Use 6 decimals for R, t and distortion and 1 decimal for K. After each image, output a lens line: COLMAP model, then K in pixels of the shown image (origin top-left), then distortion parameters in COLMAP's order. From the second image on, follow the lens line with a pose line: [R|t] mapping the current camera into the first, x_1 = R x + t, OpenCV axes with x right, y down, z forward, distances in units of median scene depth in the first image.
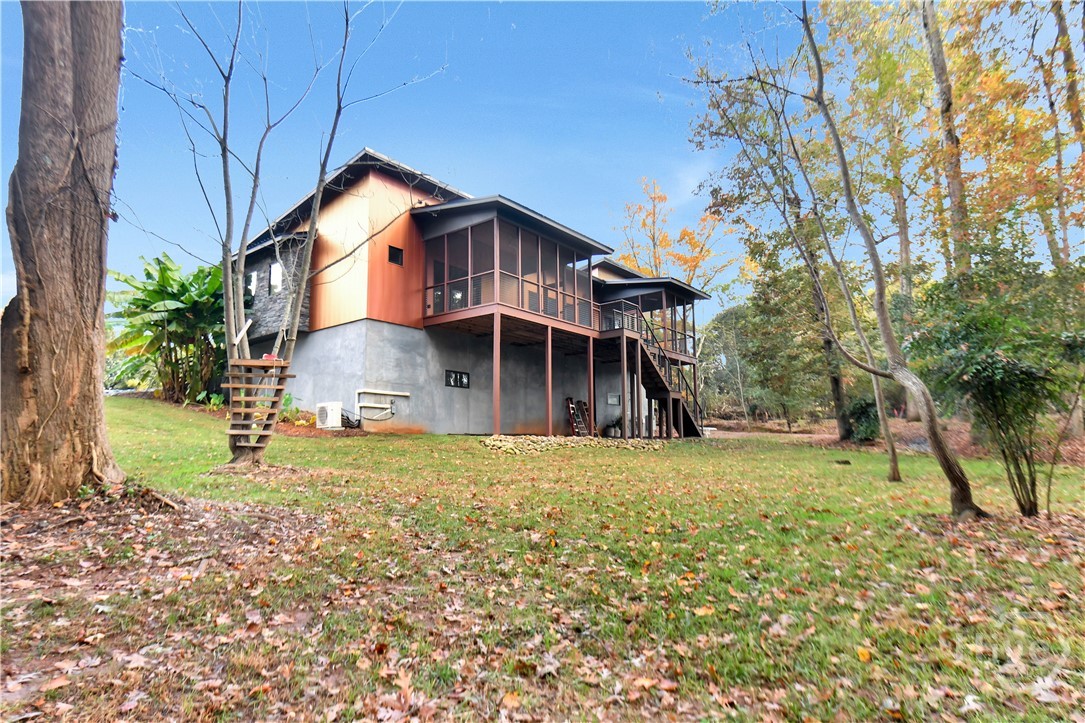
lens RADIAL K [[602.1, 0, 543.5], [0, 602.1, 382.7], [0, 0, 1]] dist [0.048469, -0.030740]
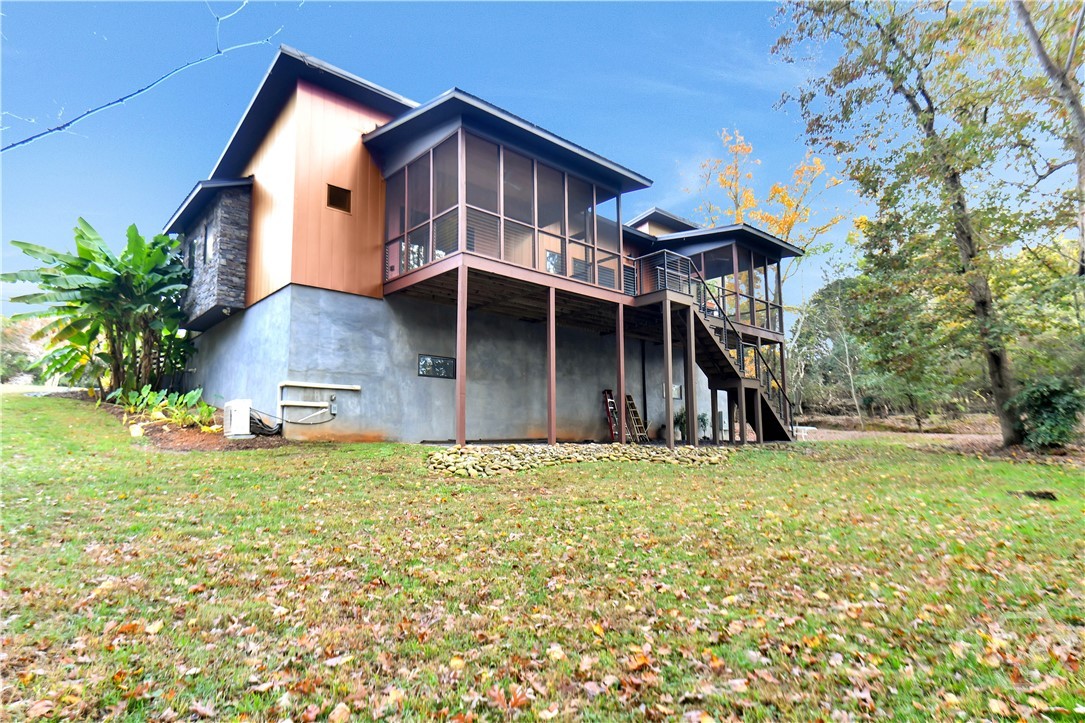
lens RADIAL K [[602.1, 0, 543.5], [0, 602.1, 382.7], [0, 0, 1]] dist [0.048469, -0.030740]
pose [[0.987527, -0.018006, -0.156418, 0.091681], [0.019066, 0.999804, 0.005280, 0.011163], [0.156292, -0.008197, 0.987677, 0.257844]]
